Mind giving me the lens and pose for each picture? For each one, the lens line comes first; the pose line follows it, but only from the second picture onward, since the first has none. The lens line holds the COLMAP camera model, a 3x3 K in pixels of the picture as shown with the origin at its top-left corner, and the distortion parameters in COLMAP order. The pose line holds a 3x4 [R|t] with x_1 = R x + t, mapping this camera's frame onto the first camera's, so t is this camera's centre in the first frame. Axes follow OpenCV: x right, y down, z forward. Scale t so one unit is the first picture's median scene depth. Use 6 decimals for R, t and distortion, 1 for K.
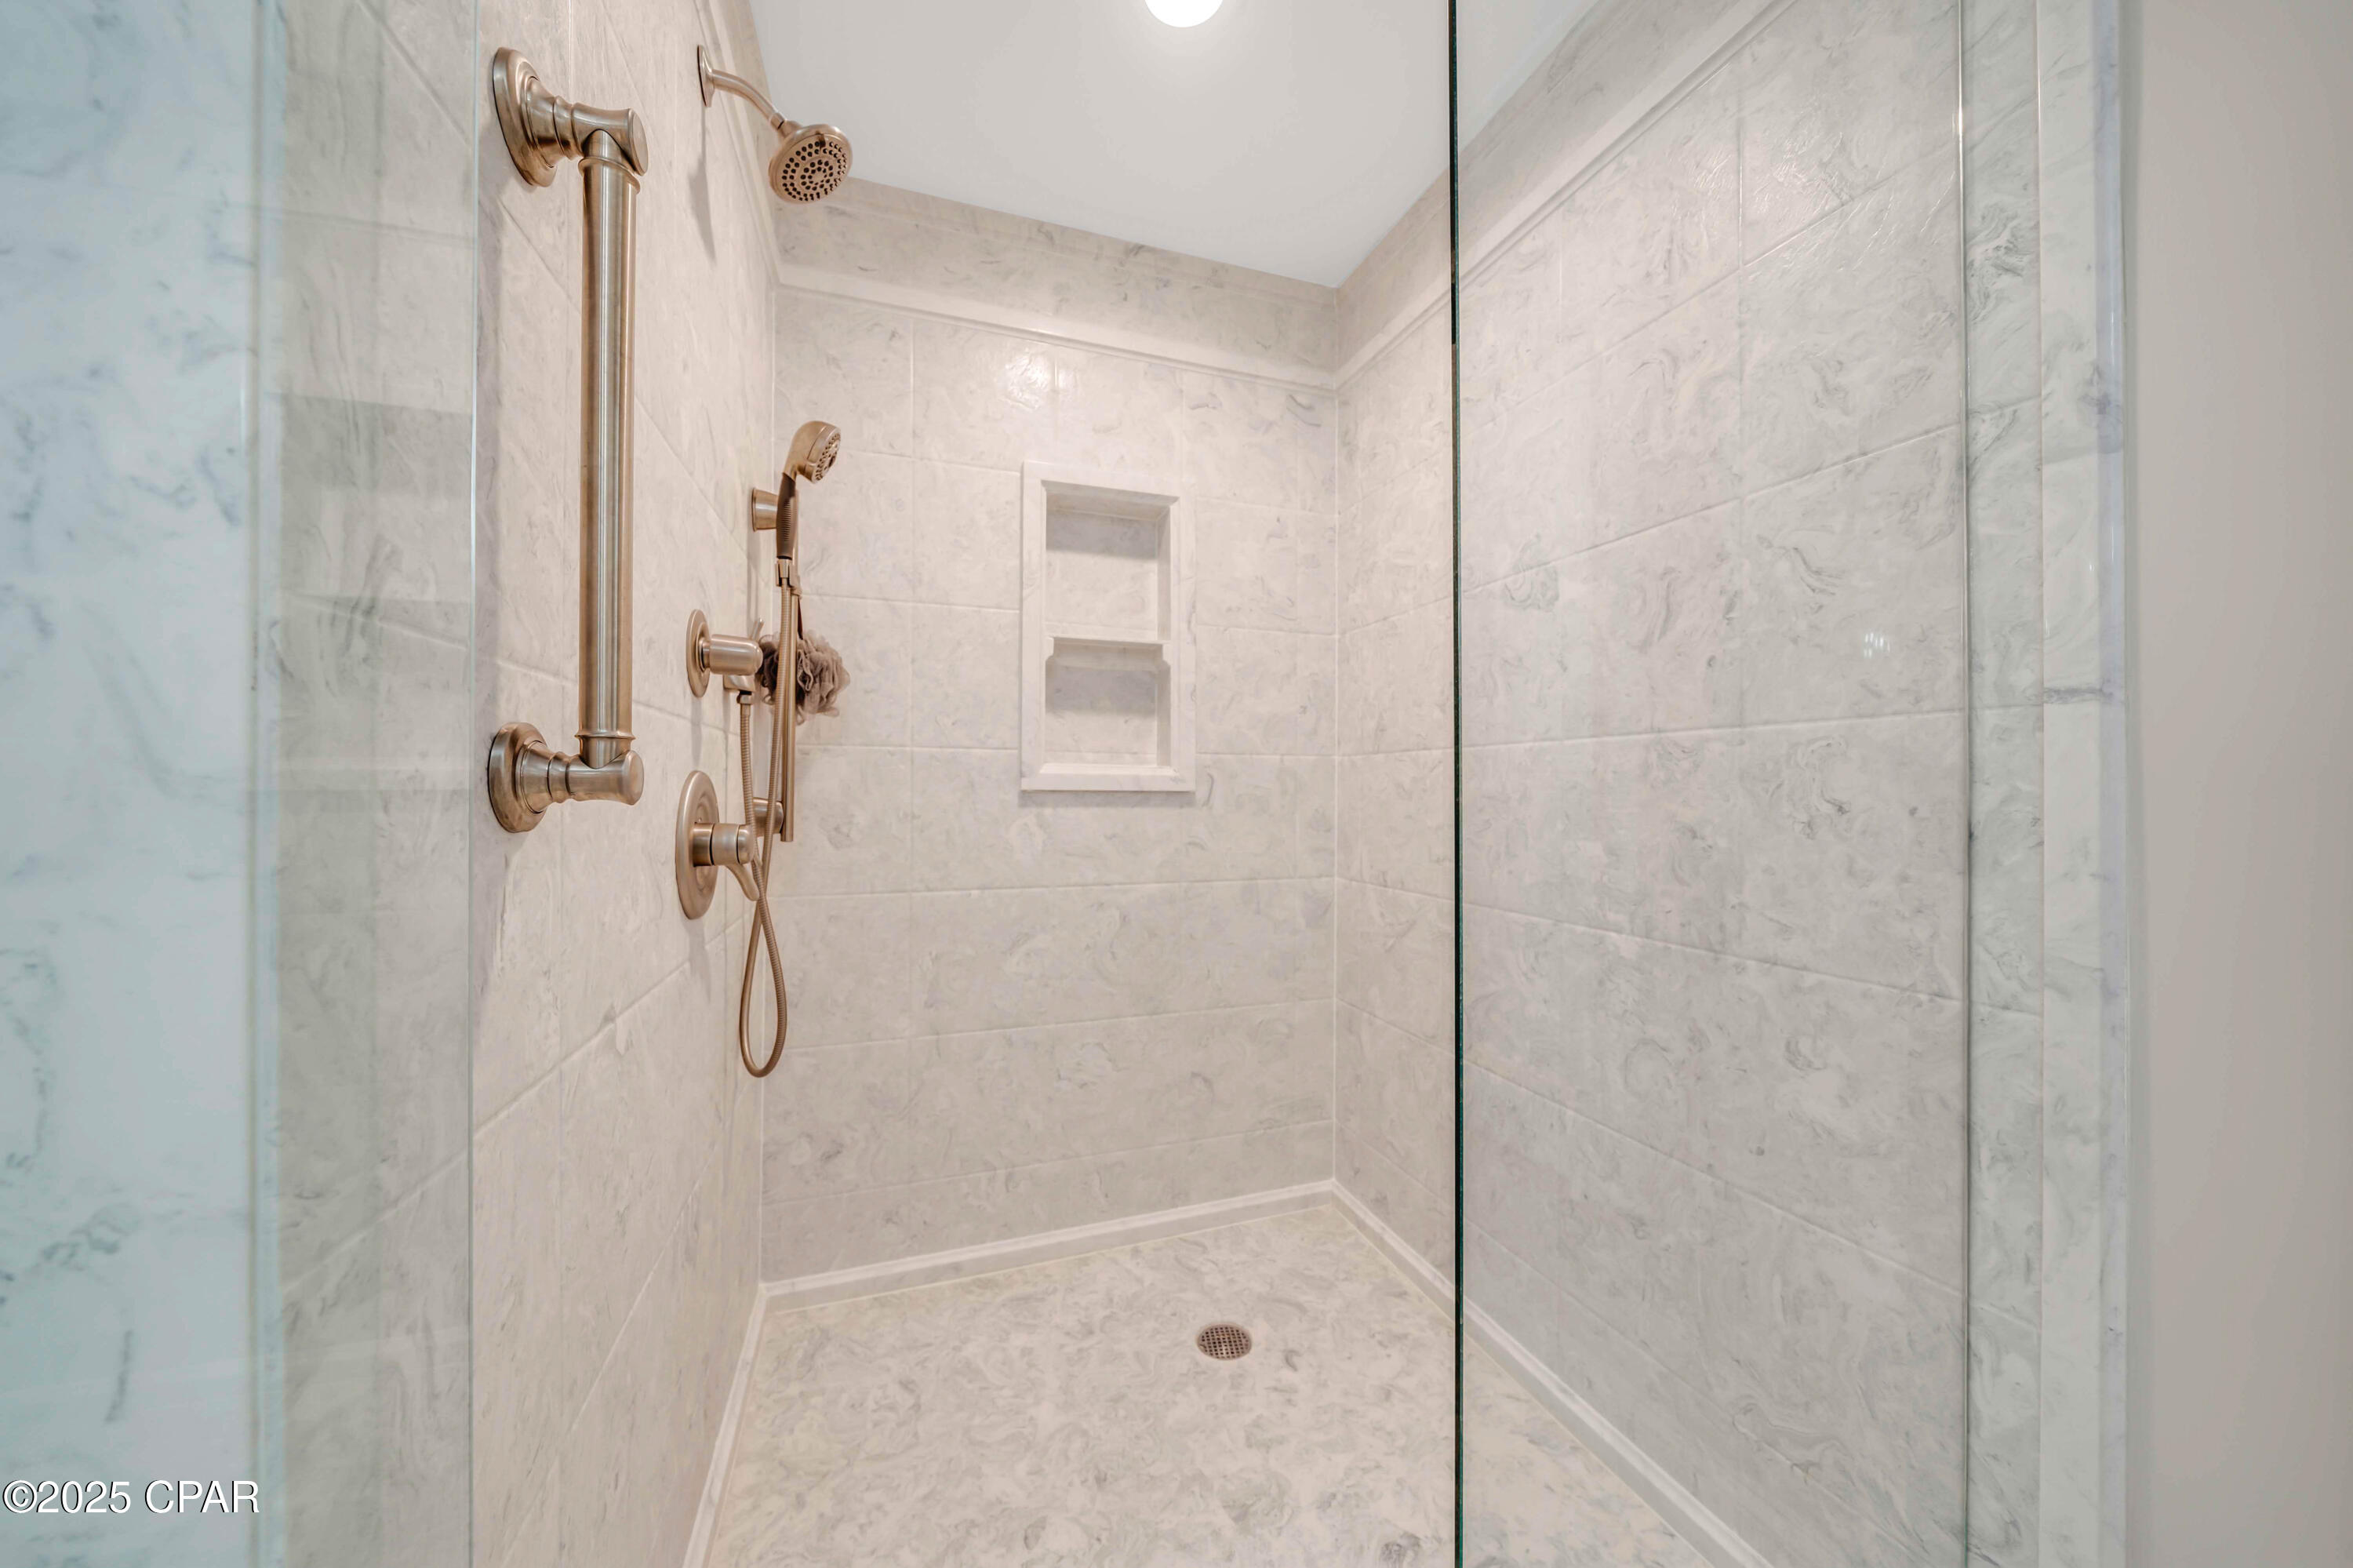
lens RADIAL K [[813.1, 0, 1162.7], [0, 813.1, 789.1], [0, 0, 1]] dist [-0.005757, 0.000379]
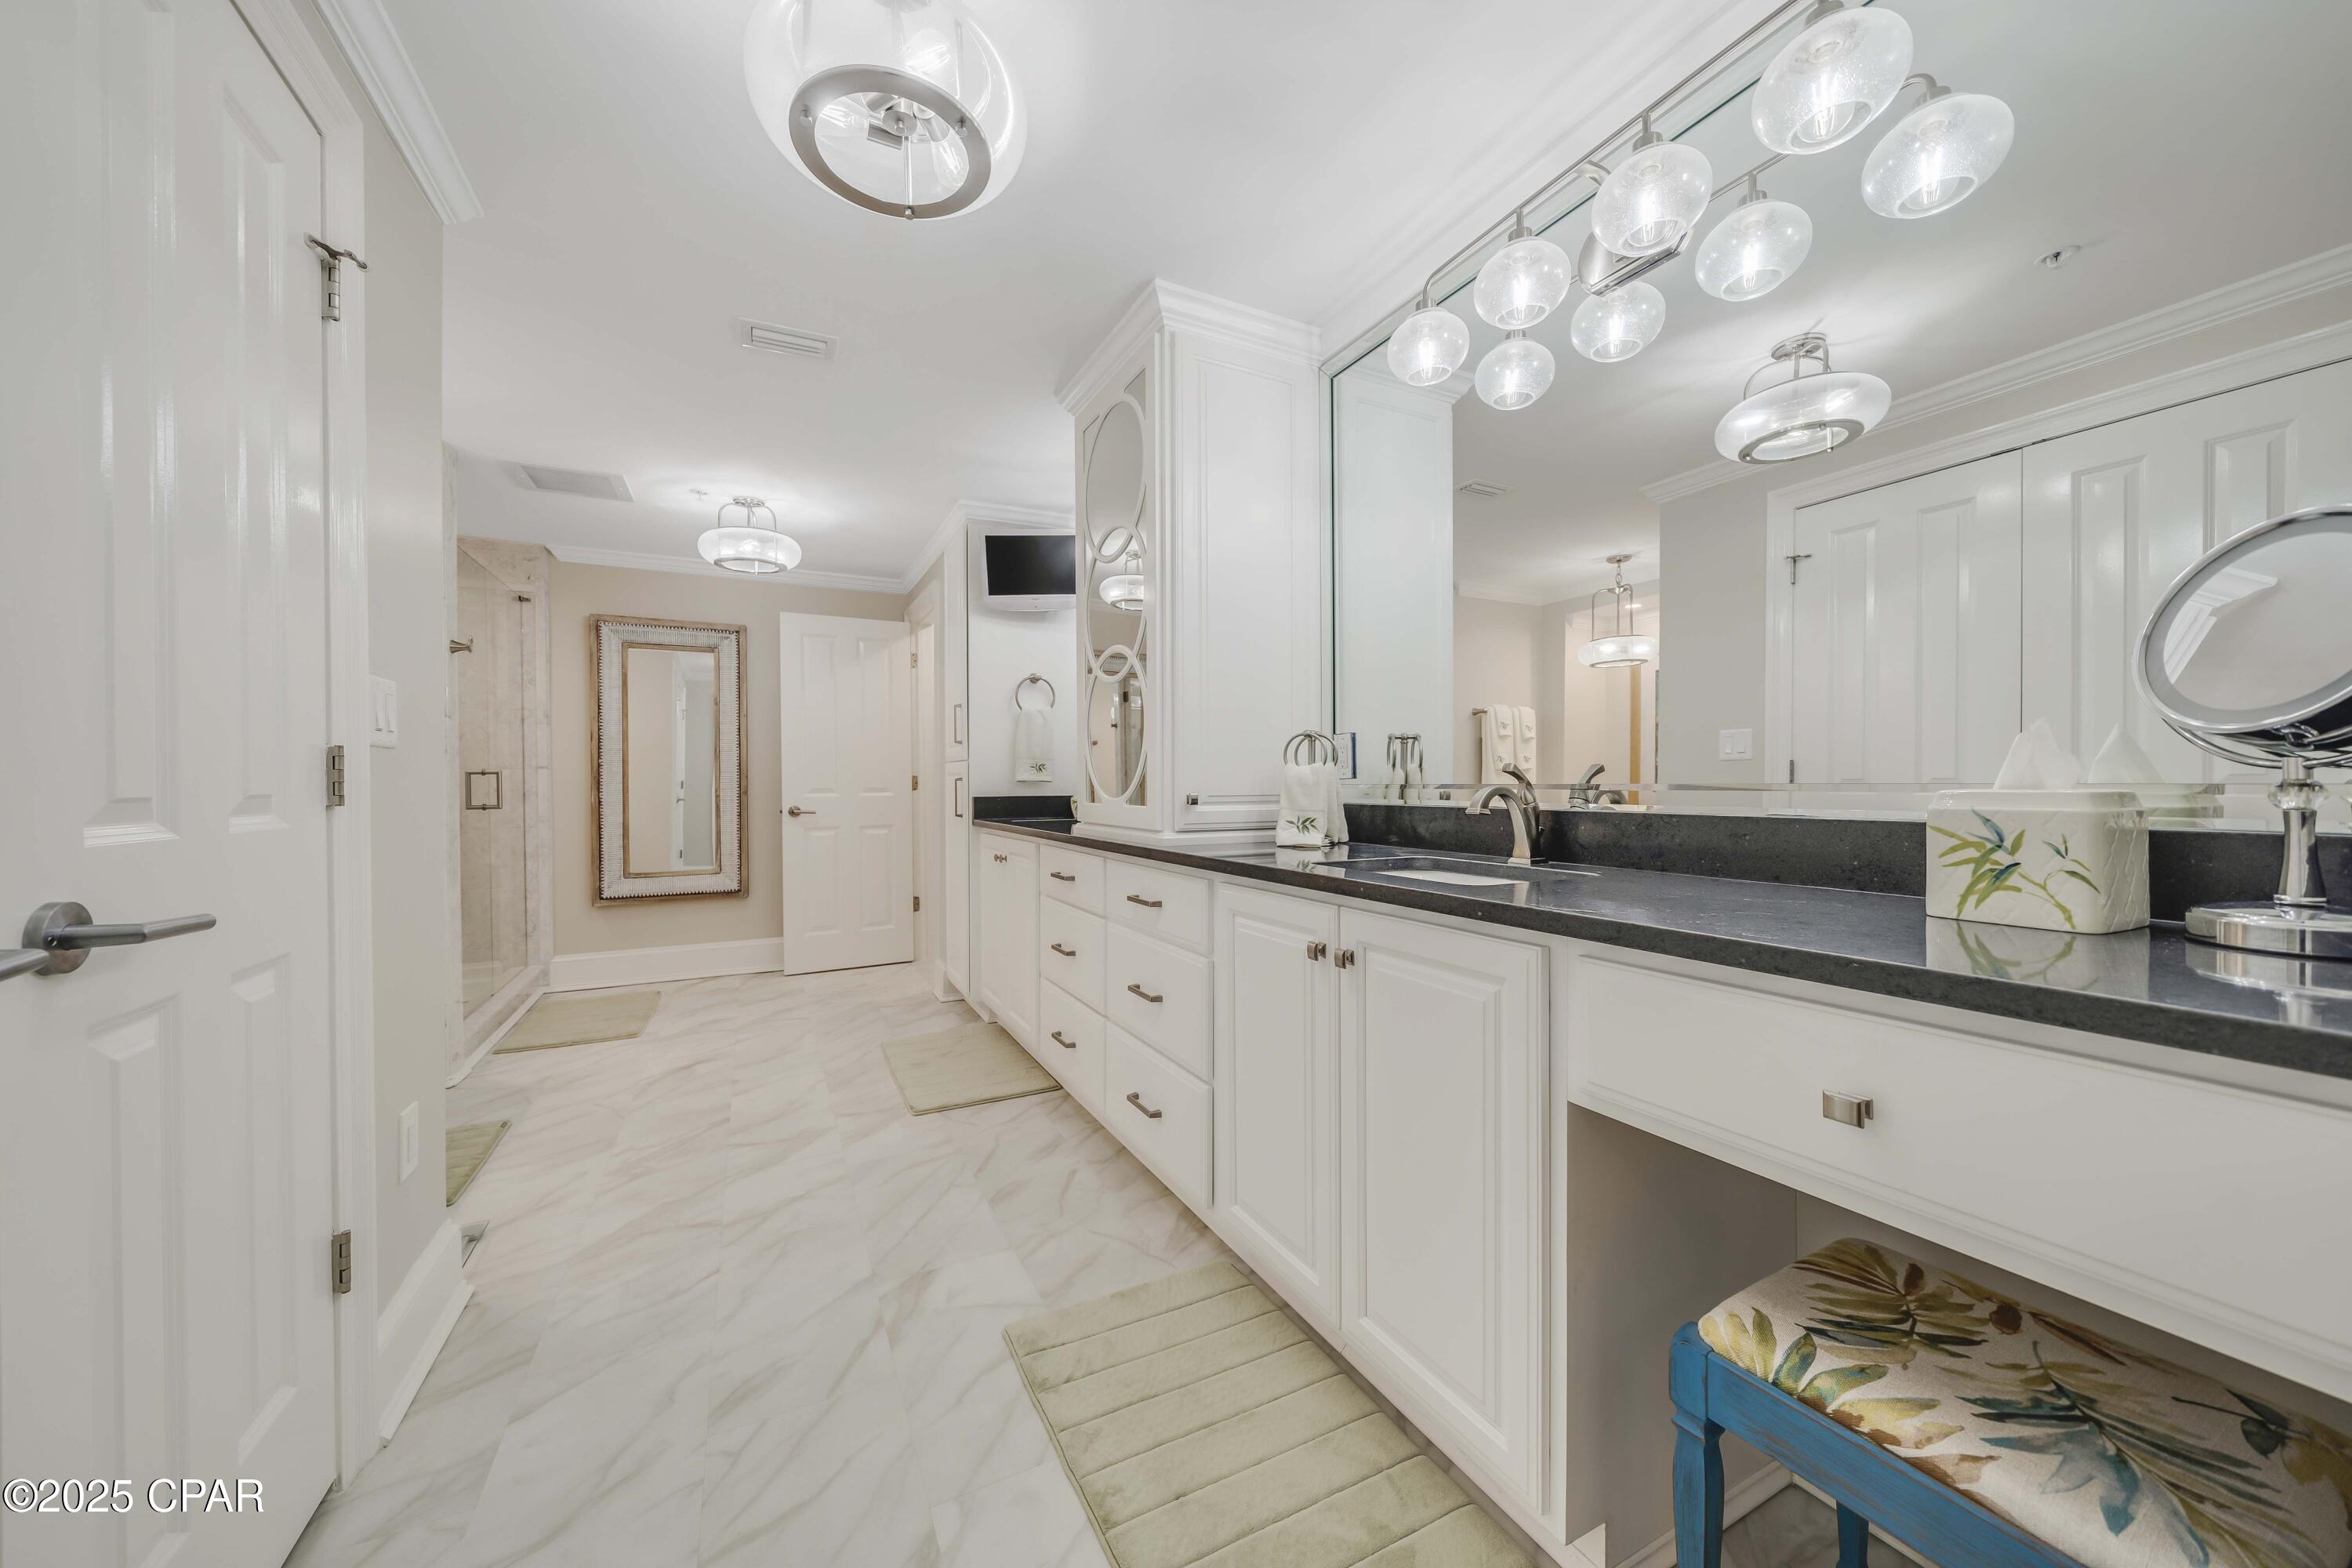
lens RADIAL K [[812.7, 0, 1173.9], [0, 812.7, 785.0], [0, 0, 1]] dist [-0.005757, 0.000379]
pose [[-0.147538, -0.007606, 0.989027, -3.635485], [0.005297, 0.999950, 0.008480, -0.018783], [-0.989042, 0.006490, -0.147491, -1.779381]]
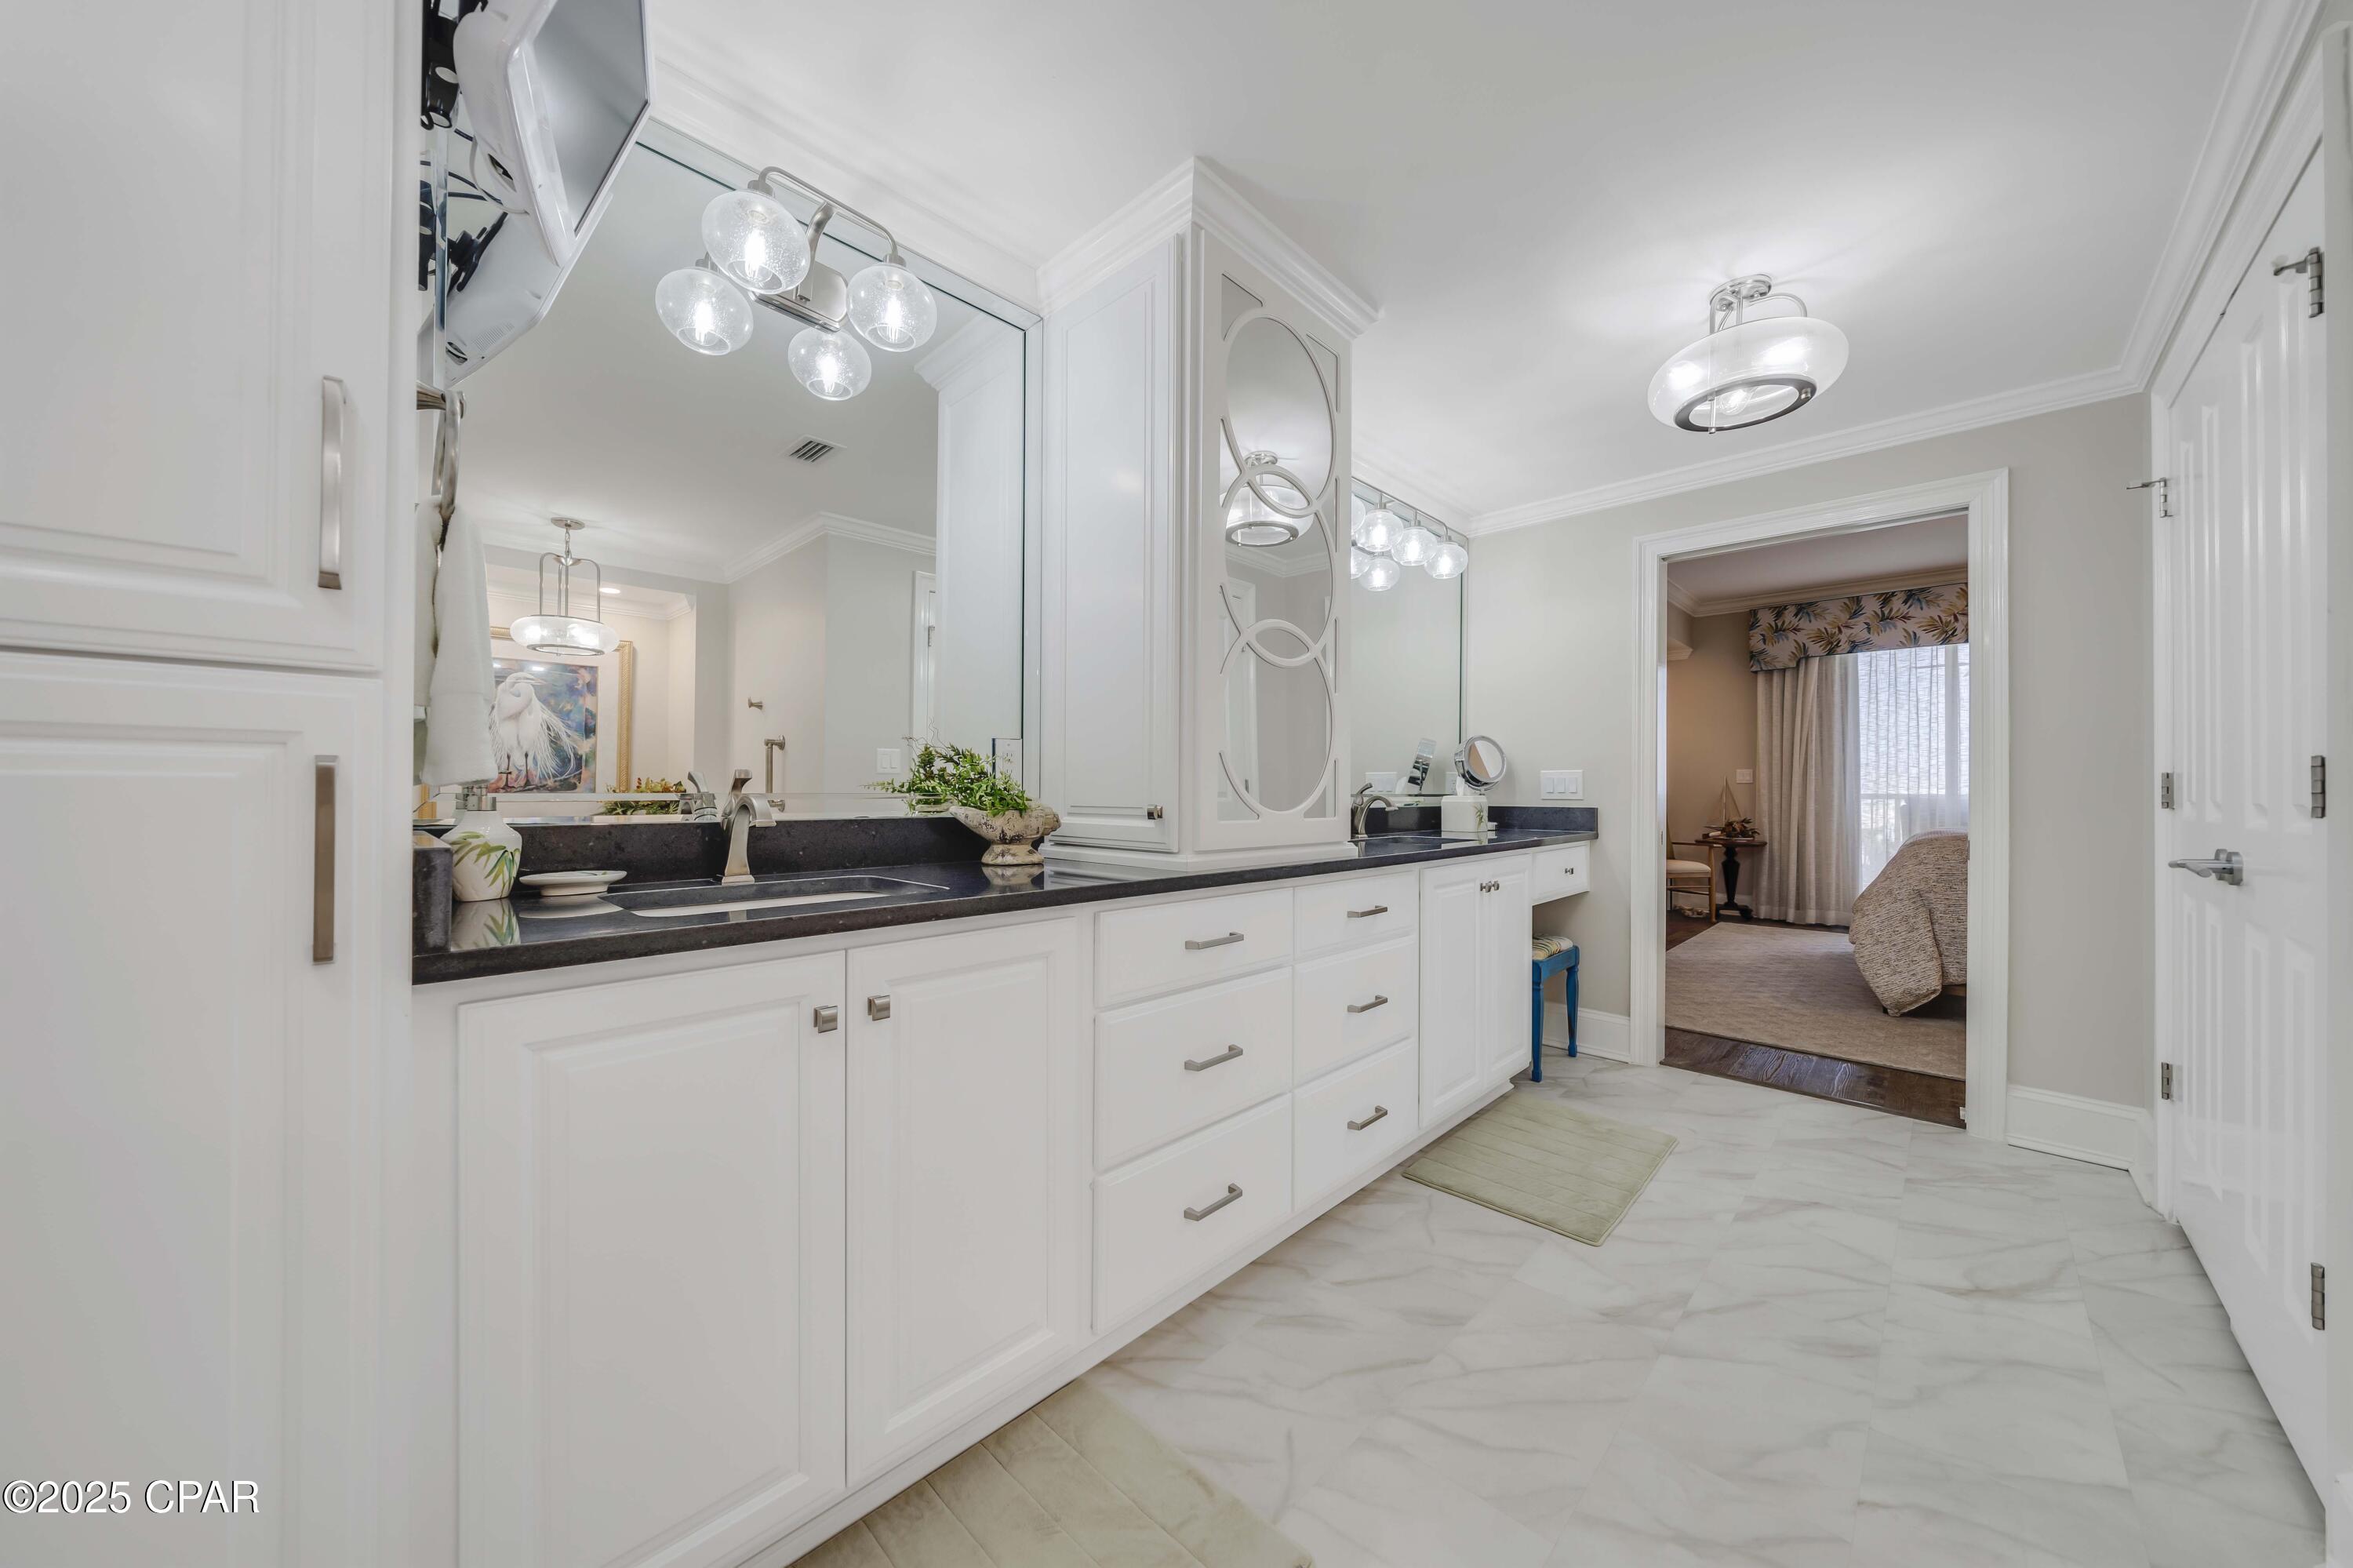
lens RADIAL K [[813.1, 0, 1163.2], [0, 813.1, 783.4], [0, 0, 1]] dist [-0.005757, 0.000379]
pose [[-0.891991, -0.013464, -0.451852, -0.319401], [-0.009300, 0.999891, -0.011435, -0.000951], [0.451957, -0.005997, -0.892019, -0.459231]]
